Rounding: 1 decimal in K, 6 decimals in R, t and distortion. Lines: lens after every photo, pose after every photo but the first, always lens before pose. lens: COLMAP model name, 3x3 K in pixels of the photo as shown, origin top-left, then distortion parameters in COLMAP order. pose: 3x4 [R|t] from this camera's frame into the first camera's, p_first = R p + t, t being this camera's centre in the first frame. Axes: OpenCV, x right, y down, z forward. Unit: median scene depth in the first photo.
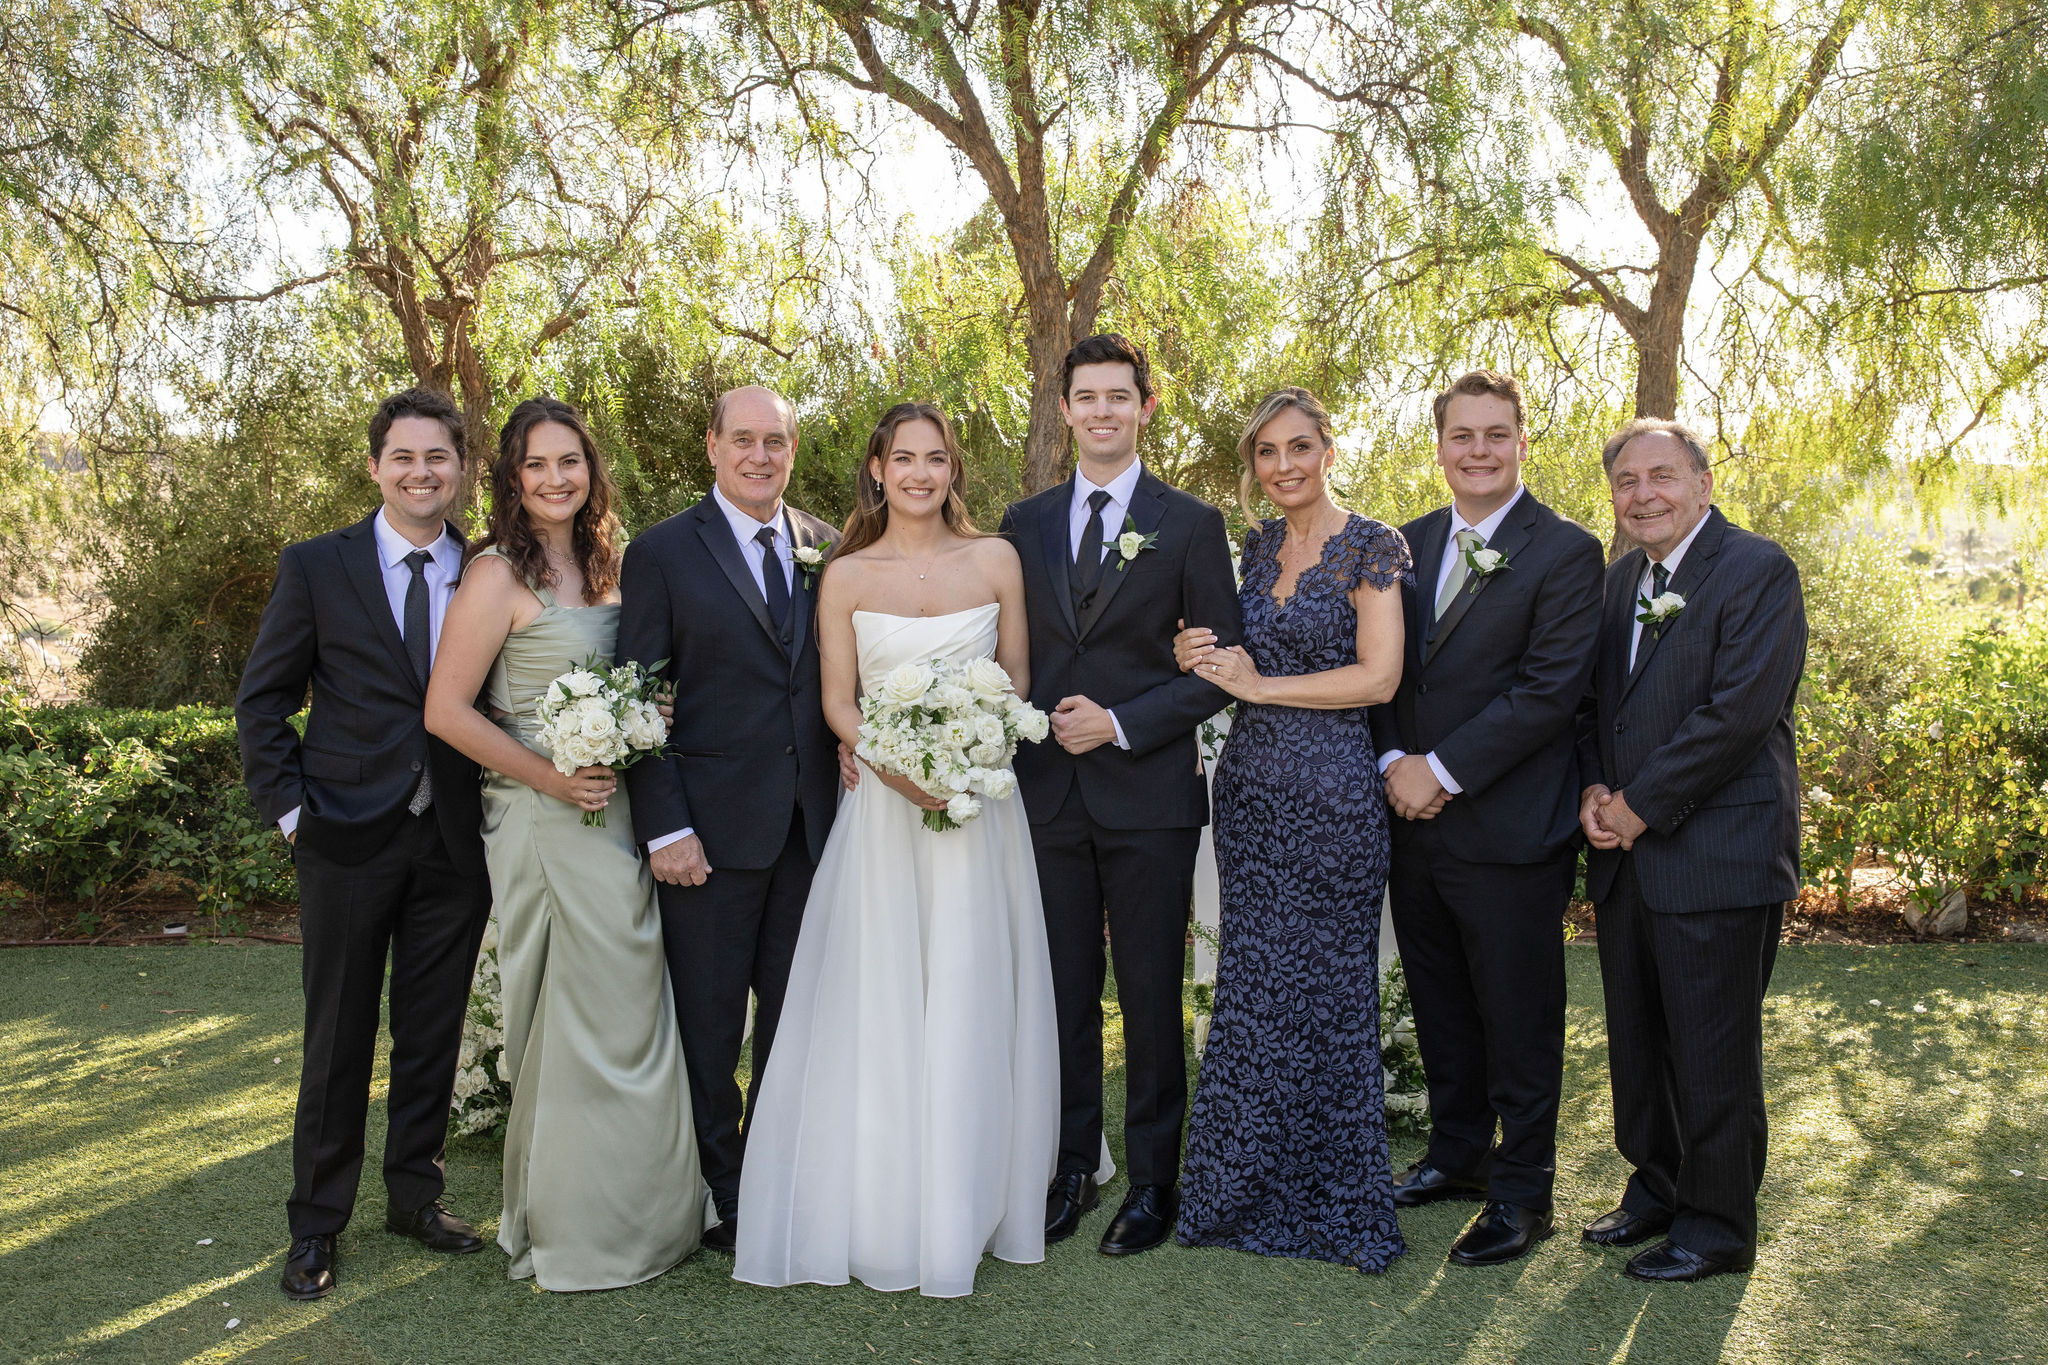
lens RADIAL K [[2095.3, 0, 1023.7], [0, 2095.3, 665.9], [0, 0, 1]] dist [-0.019252, 0.000000]
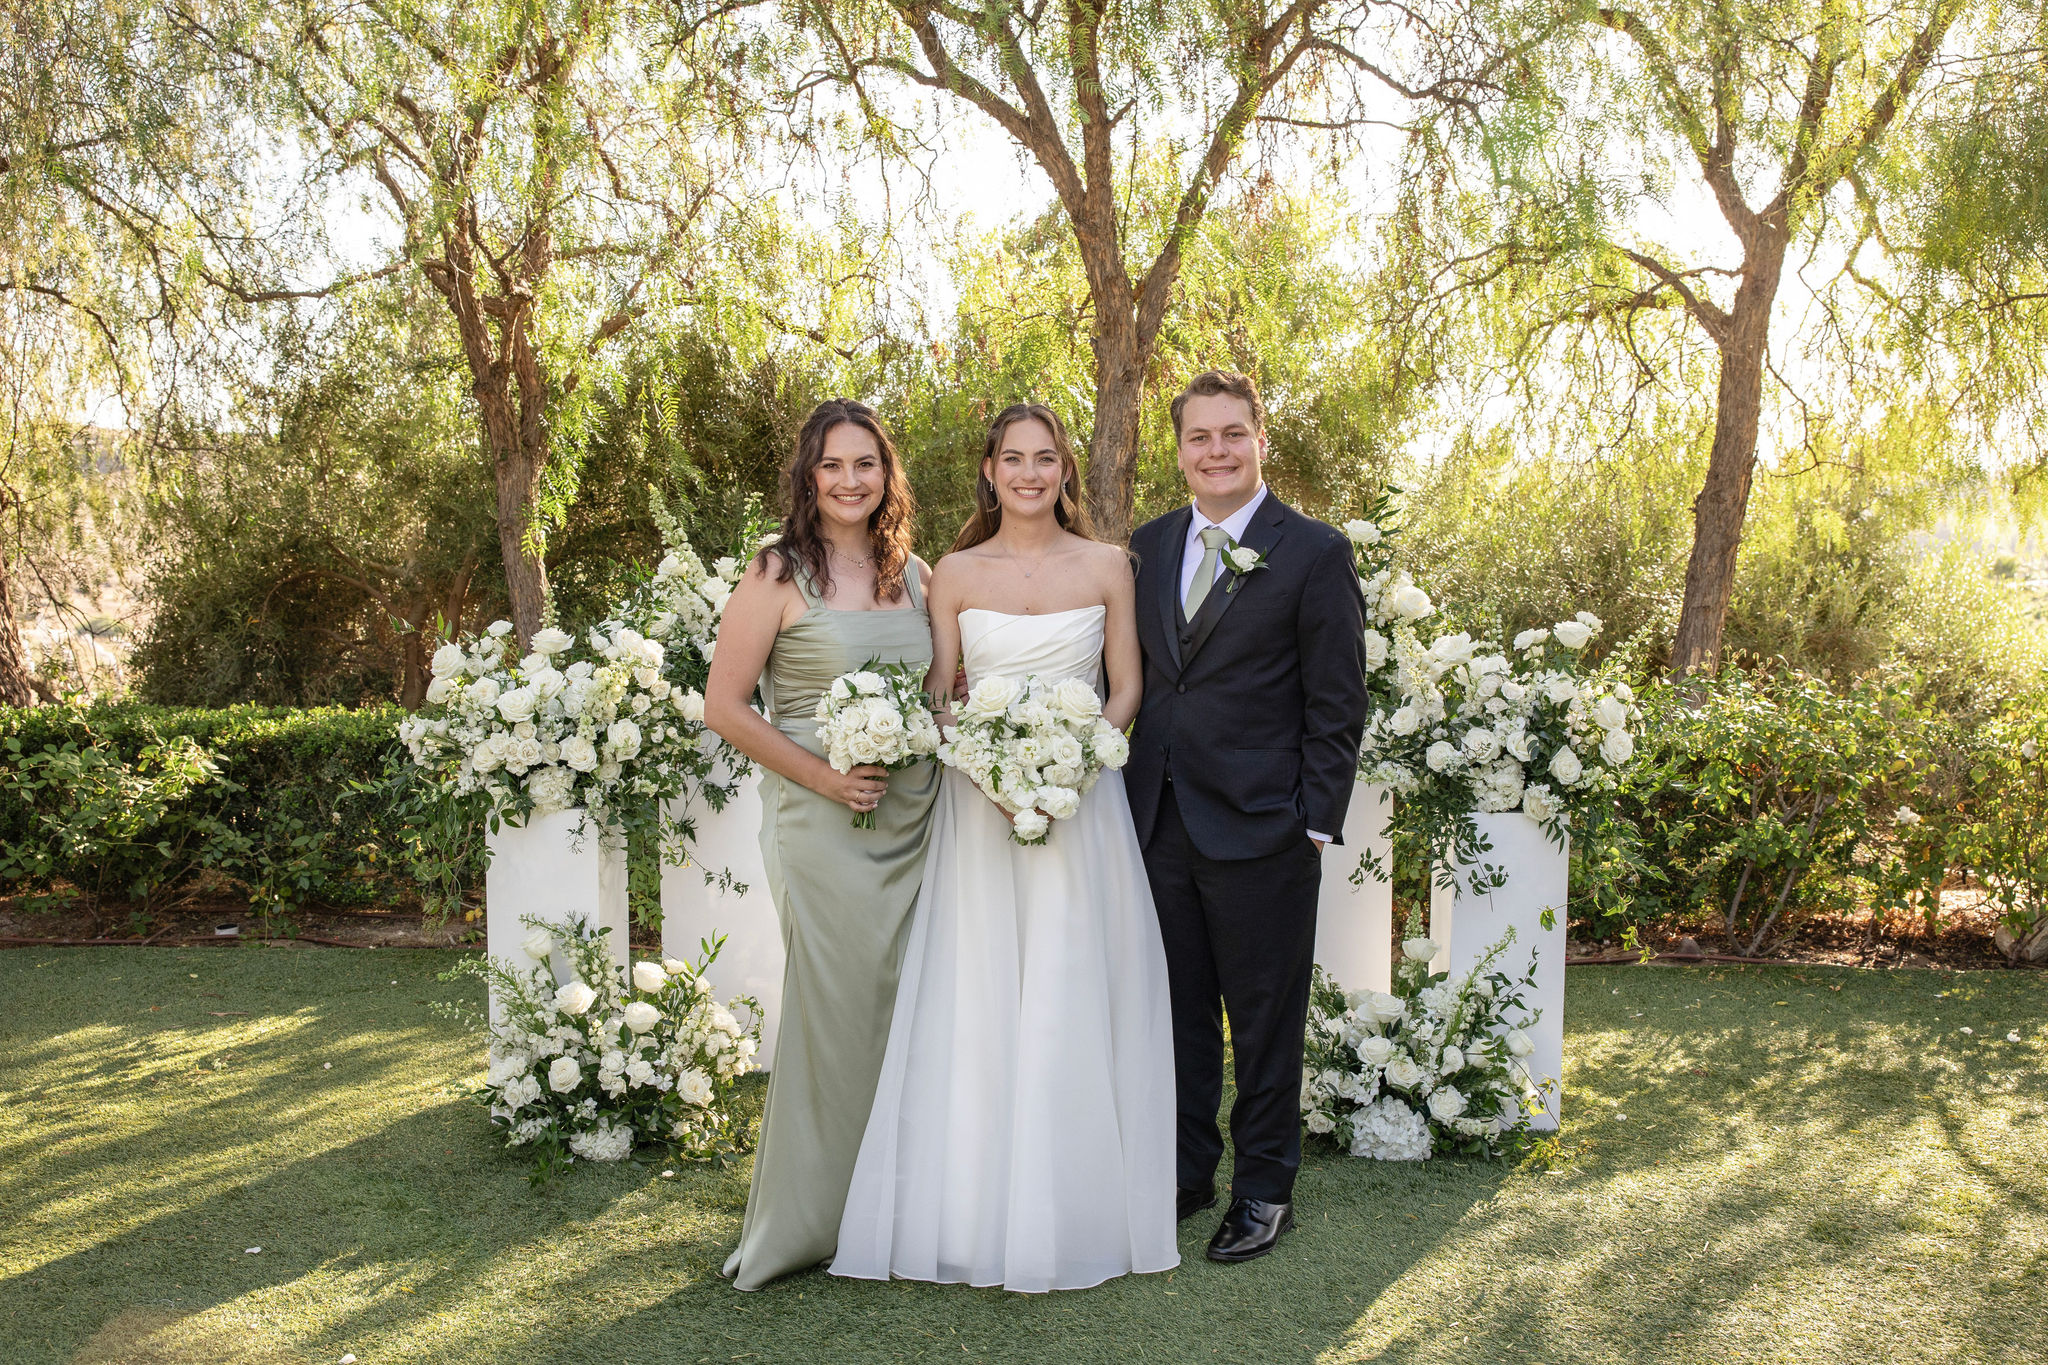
lens RADIAL K [[2095.3, 0, 1034.8], [0, 2095.3, 685.3], [0, 0, 1]] dist [-0.019252, 0.000000]
pose [[0.999755, 0.009310, -0.020073, -0.004427], [-0.009161, 0.999930, 0.007502, -0.001348], [0.020141, -0.007316, 0.999770, 0.018658]]
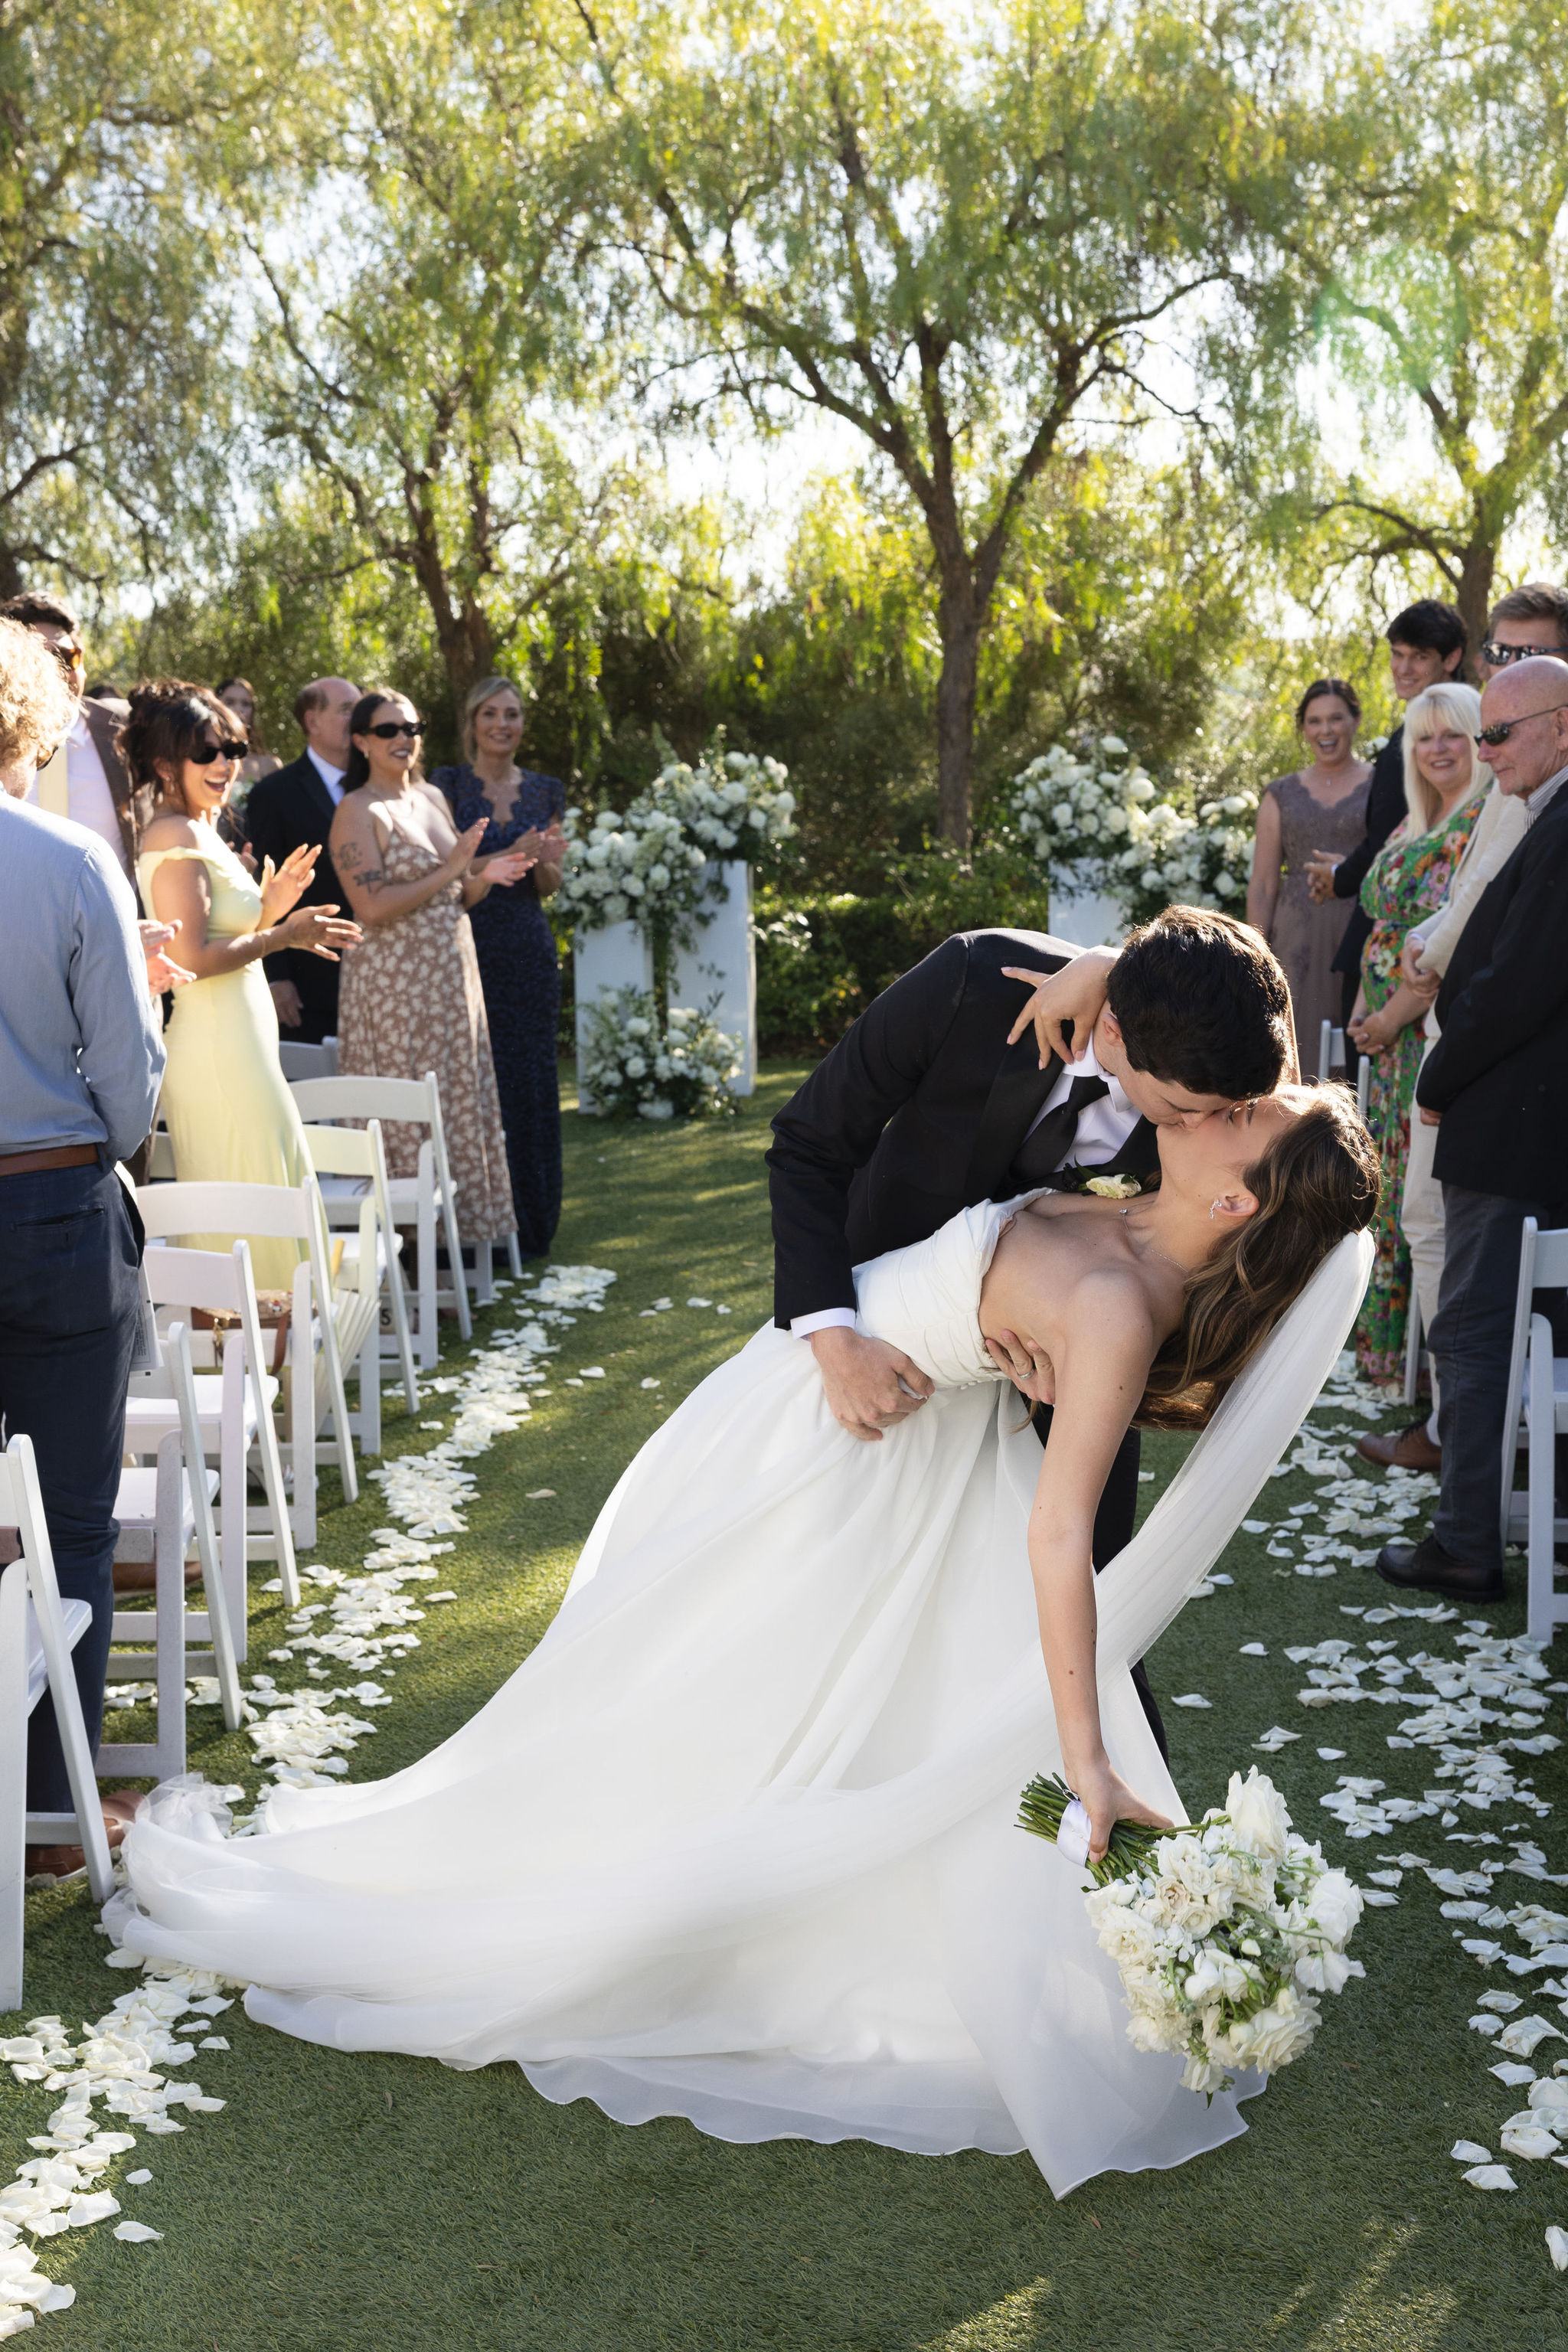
lens RADIAL K [[2934.1, 0, 772.0], [0, 2934.1, 1176.6], [0, 0, 1]] dist [-0.017479, 0.000000]
pose [[0.998503, -0.001349, -0.054679, -0.003605], [0.005222, 0.997480, 0.070751, 0.067680], [0.054446, -0.070931, 0.995994, -0.836516]]
